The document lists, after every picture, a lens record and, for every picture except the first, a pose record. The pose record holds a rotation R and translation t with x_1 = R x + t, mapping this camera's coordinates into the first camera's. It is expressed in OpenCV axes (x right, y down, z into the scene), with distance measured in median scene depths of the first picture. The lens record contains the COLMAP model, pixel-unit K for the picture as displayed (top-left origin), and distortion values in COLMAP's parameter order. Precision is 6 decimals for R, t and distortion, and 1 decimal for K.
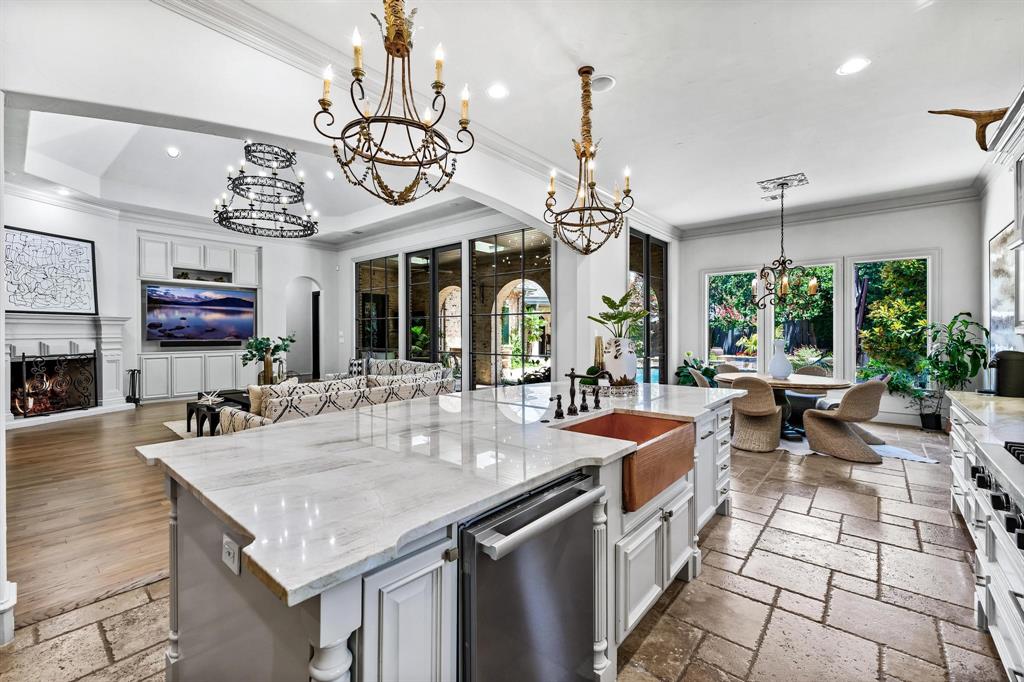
lens RADIAL K [[432.7, 0, 502.0], [0, 432.7, 334.3], [0, 0, 1]] dist [0.000018, -0.000142]
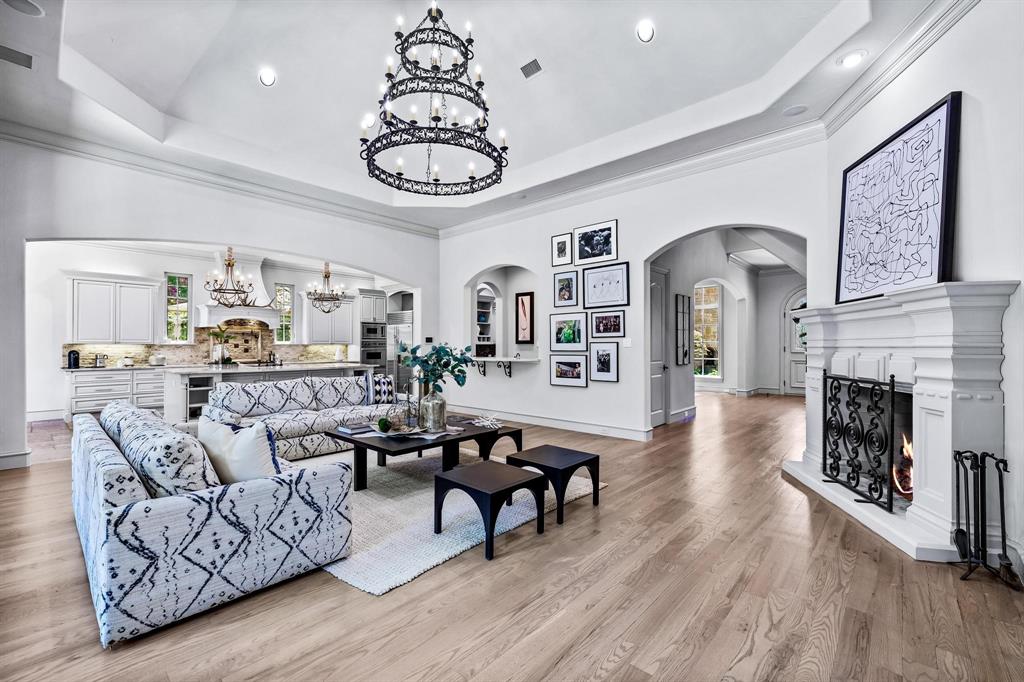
lens RADIAL K [[432.7, 0, 498.4], [0, 432.7, 343.7], [0, 0, 1]] dist [0.000018, -0.000142]
pose [[-0.999445, 0.003587, 0.033106, -0.596884], [0.003538, 0.999993, -0.001532, 0.005094], [-0.033112, -0.001414, -0.999451, 1.492548]]
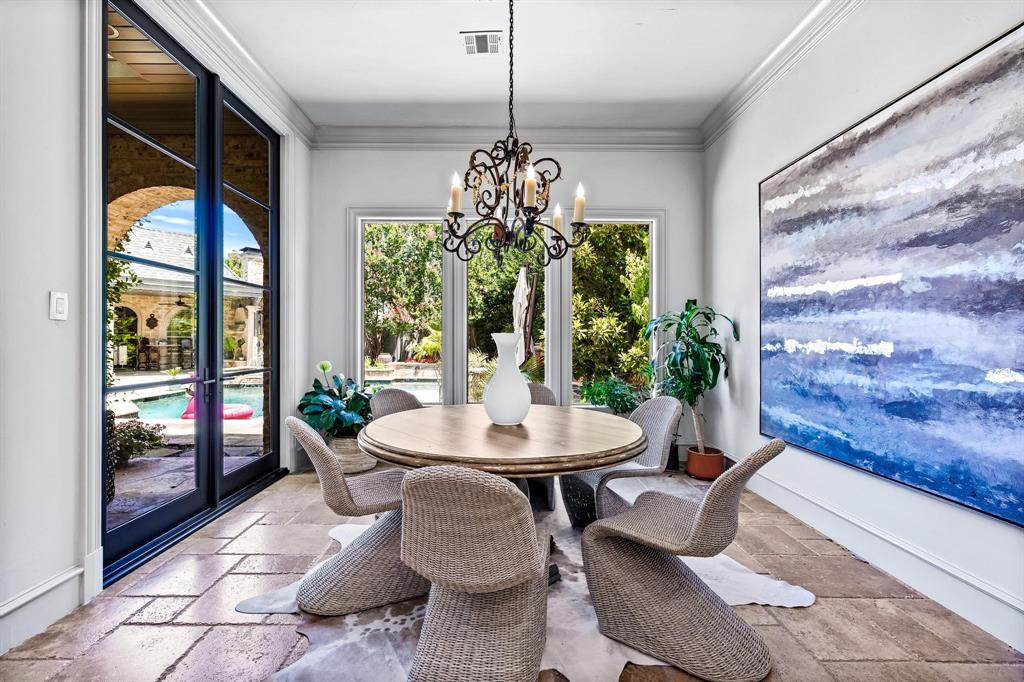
lens RADIAL K [[432.7, 0, 502.7], [0, 432.7, 338.9], [0, 0, 1]] dist [0.000018, -0.000142]
pose [[0.752659, 0.005210, 0.658390, 0.296443], [-0.002417, 0.999984, -0.005150, 0.016783], [-0.658406, 0.002285, 0.752660, 0.559818]]
